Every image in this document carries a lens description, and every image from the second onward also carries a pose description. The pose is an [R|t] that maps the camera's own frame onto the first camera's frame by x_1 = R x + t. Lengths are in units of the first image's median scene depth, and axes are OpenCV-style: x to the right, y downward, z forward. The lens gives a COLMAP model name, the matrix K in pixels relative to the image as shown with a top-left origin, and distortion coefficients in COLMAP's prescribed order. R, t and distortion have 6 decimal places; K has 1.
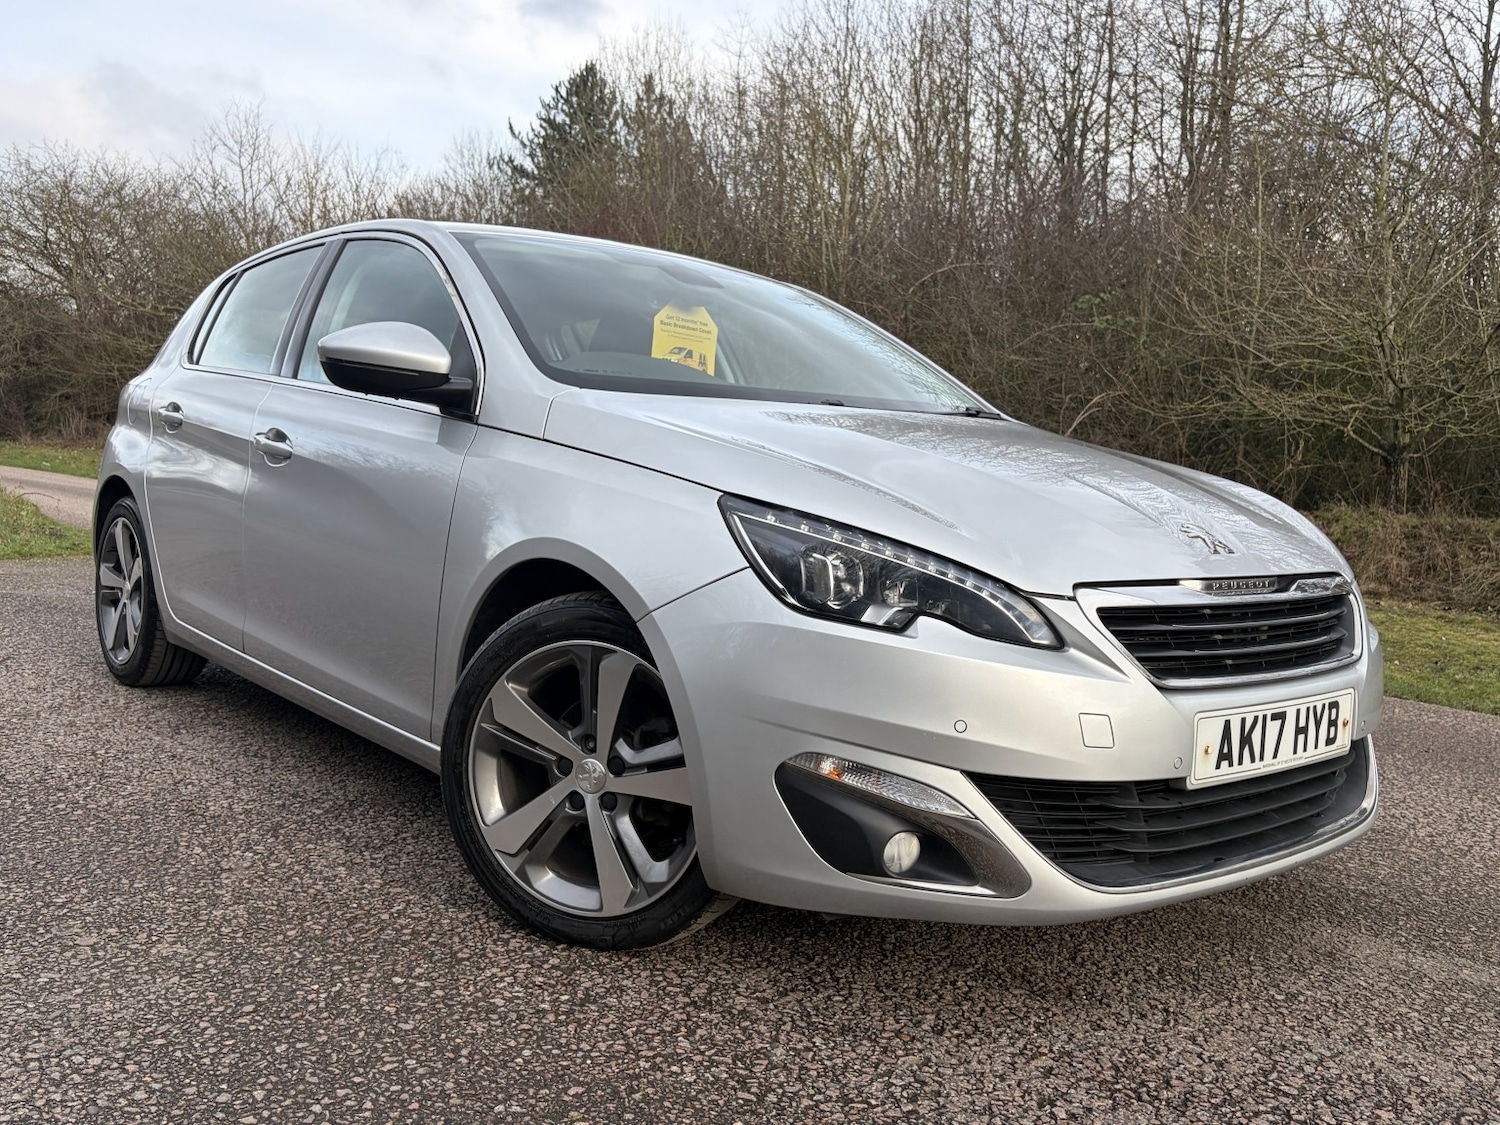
lens RADIAL K [[1345.8, 0, 750.0], [0, 1345.8, 563.0], [0, 0, 1]] dist [0.017386, -0.004466]
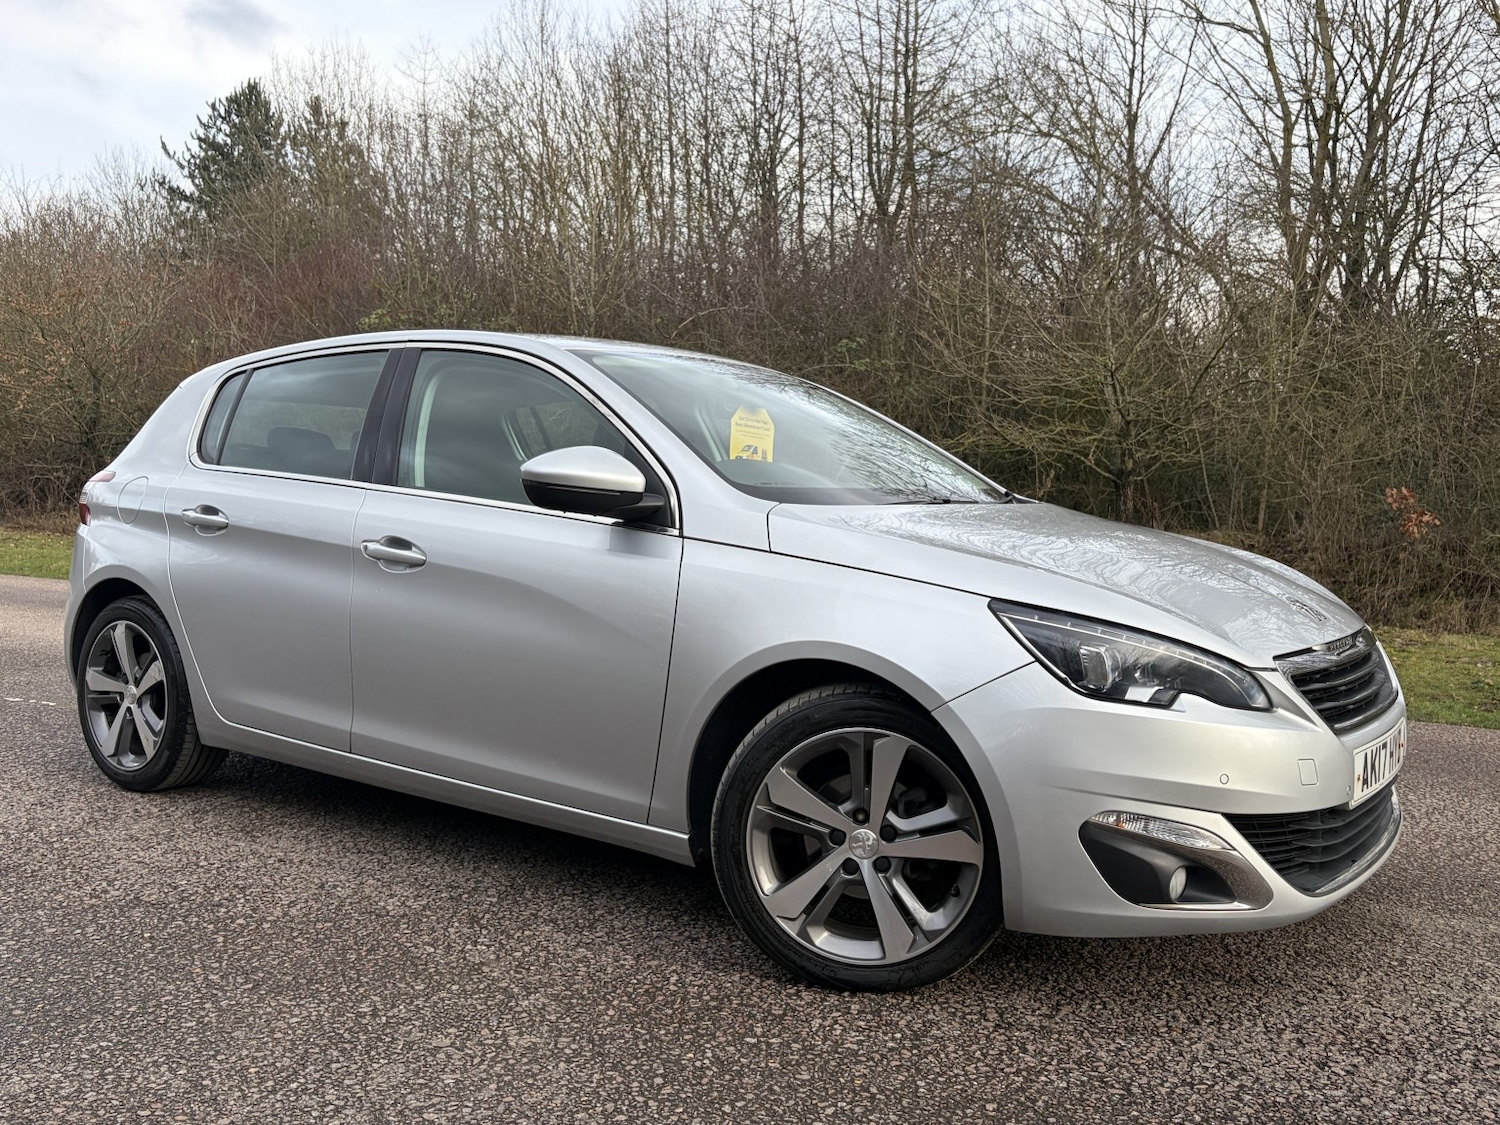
lens RADIAL K [[1345.8, 0, 756.6], [0, 1345.8, 557.4], [0, 0, 1]] dist [0.017386, -0.004466]
pose [[0.969976, -0.048695, 0.238276, -0.466224], [0.053471, 0.998477, -0.013618, -0.076696], [-0.237250, 0.025950, 0.971102, -0.111542]]
